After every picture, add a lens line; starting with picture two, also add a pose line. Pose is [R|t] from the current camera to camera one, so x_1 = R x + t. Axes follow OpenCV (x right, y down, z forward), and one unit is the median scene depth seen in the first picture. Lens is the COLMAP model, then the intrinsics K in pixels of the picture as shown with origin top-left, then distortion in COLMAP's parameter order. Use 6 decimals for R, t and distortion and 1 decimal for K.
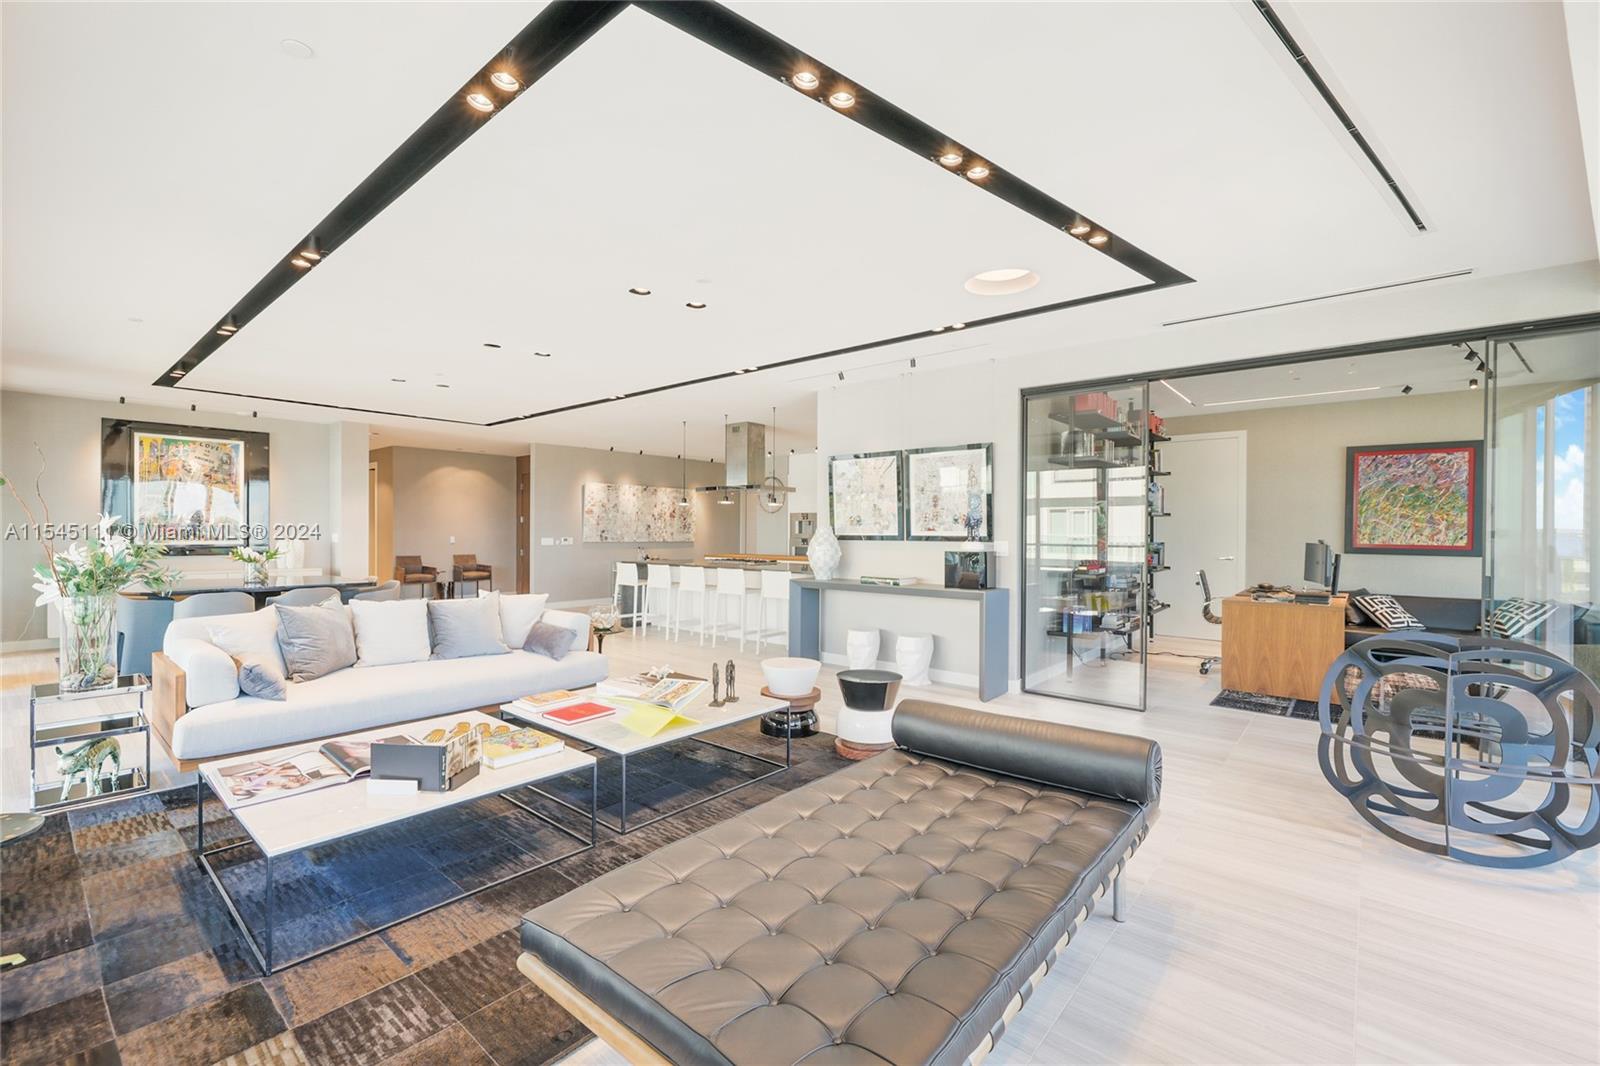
lens RADIAL K [[678.2, 0, 791.1], [0, 678.2, 534.2], [0, 0, 1]] dist [-0.002582, 0.001010]
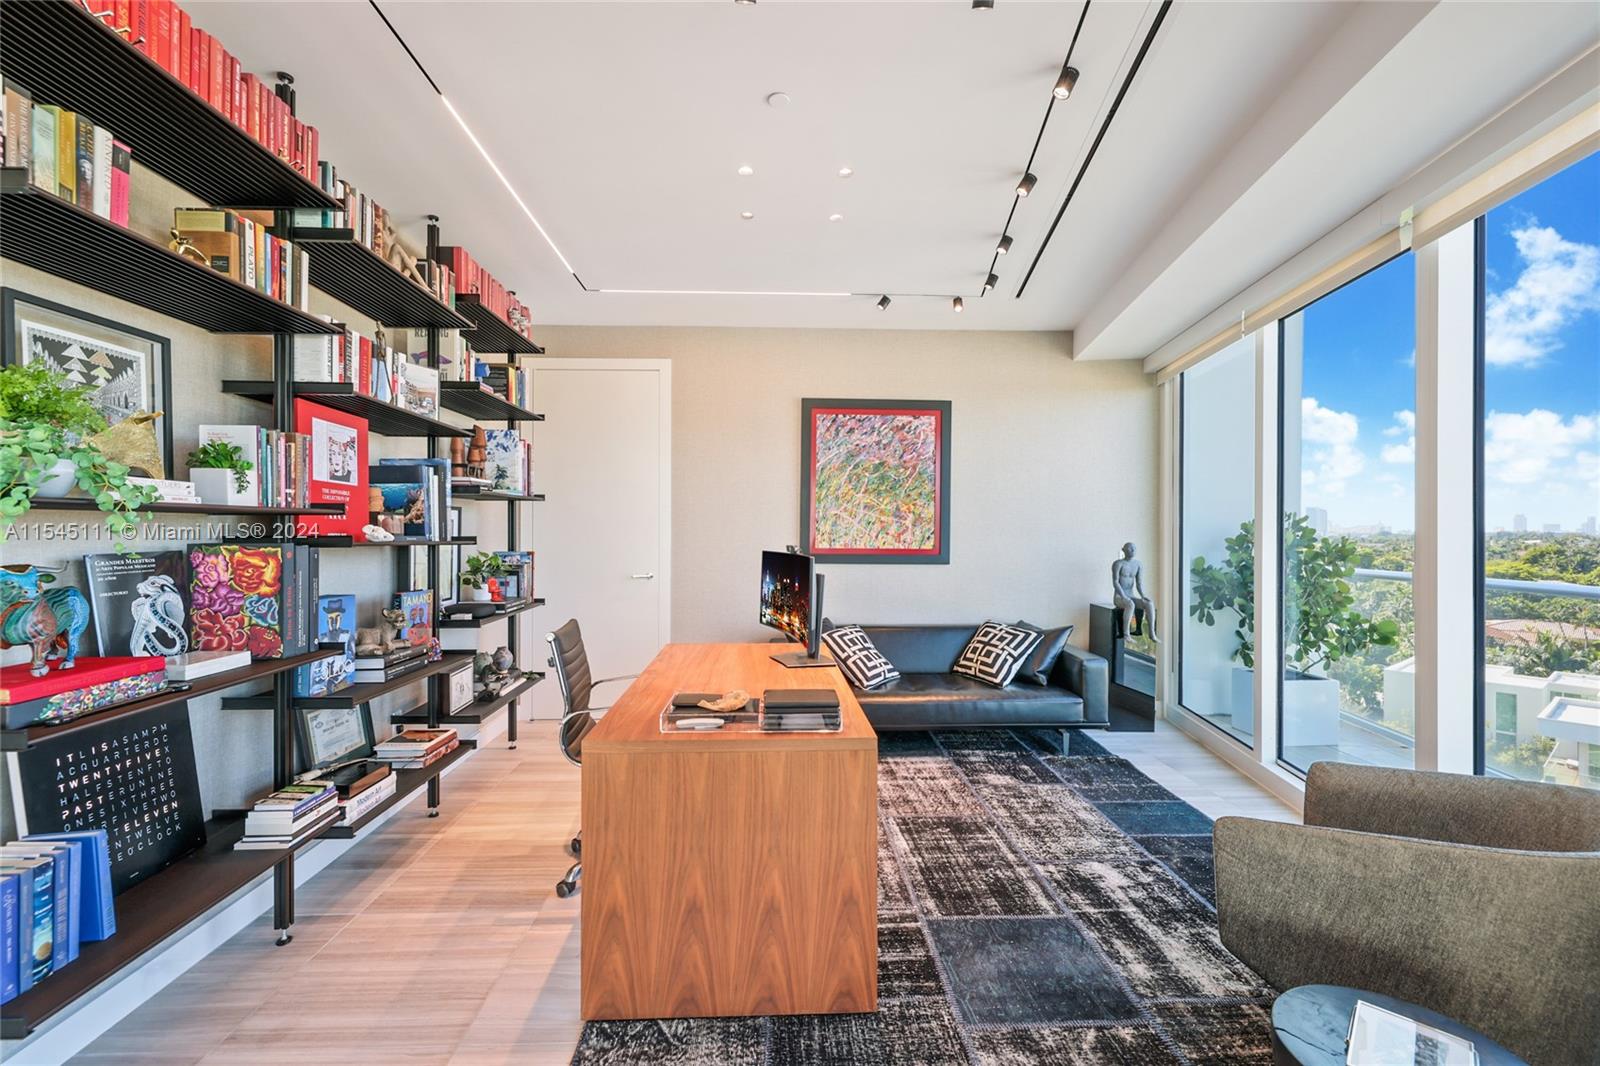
lens RADIAL K [[678.2, 0, 795.1], [0, 678.2, 535.3], [0, 0, 1]] dist [-0.002582, 0.001010]
pose [[0.734722, -0.008853, 0.678310, 0.402040], [0.006814, 0.999961, 0.005671, -0.001941], [-0.678334, 0.000455, 0.734754, 0.566666]]
